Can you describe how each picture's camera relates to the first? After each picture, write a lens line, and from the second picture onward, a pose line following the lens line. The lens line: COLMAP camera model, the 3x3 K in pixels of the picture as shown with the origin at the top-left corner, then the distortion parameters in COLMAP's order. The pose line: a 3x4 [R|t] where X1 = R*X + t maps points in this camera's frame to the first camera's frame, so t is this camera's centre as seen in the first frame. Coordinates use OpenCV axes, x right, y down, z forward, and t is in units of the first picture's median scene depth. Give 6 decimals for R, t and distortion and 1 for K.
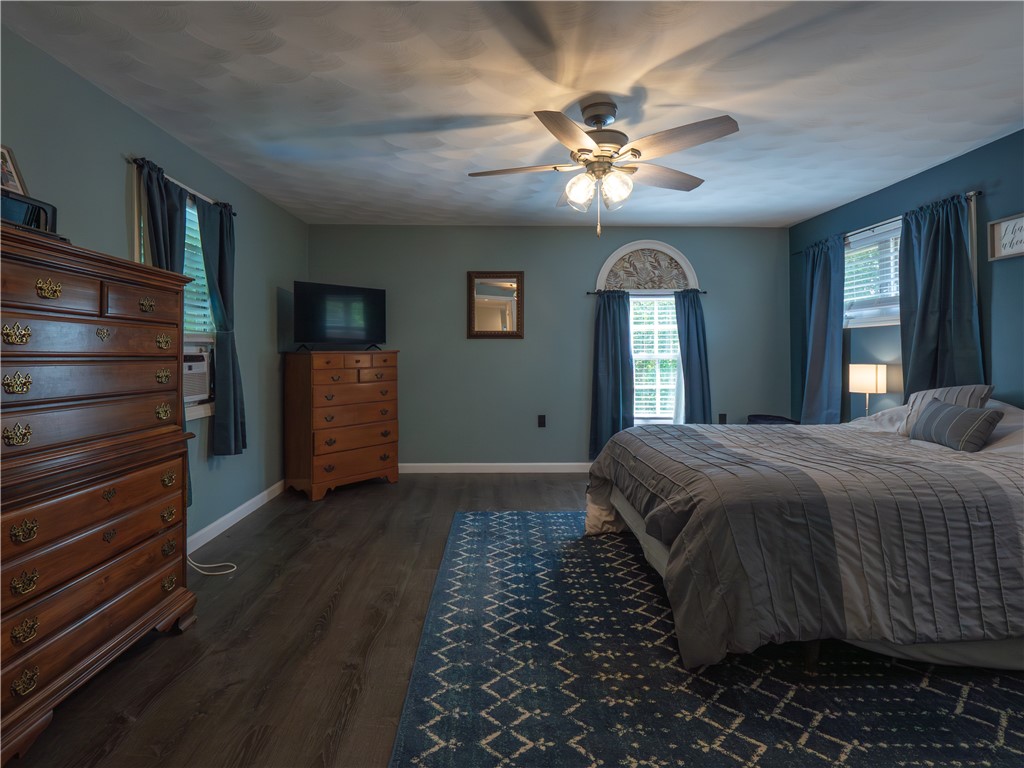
lens RADIAL K [[509.0, 0, 512.0], [0, 509.0, 384.0], [0, 0, 1]] dist [-0.015151, -0.000102]
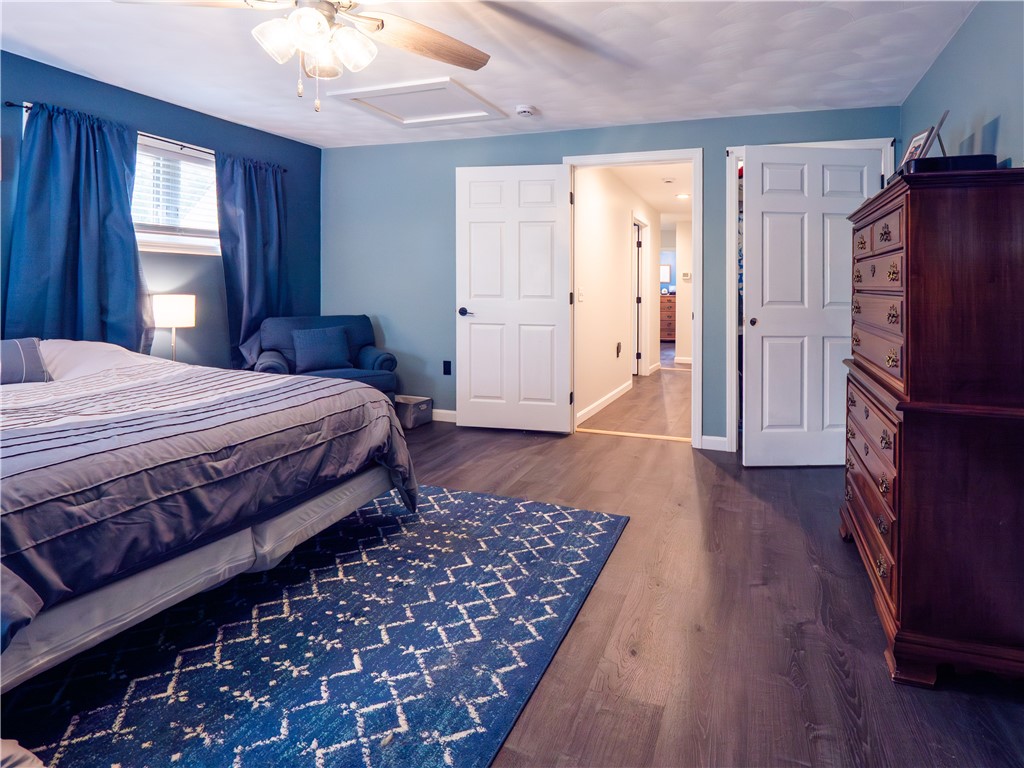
lens RADIAL K [[509.0, 0, 512.0], [0, 509.0, 384.0], [0, 0, 1]] dist [-0.015151, -0.000102]
pose [[-0.881834, -0.099631, 0.460916, -0.388256], [0.016132, 0.970480, 0.240642, -0.089917], [-0.471285, 0.219642, -0.854194, 1.529237]]
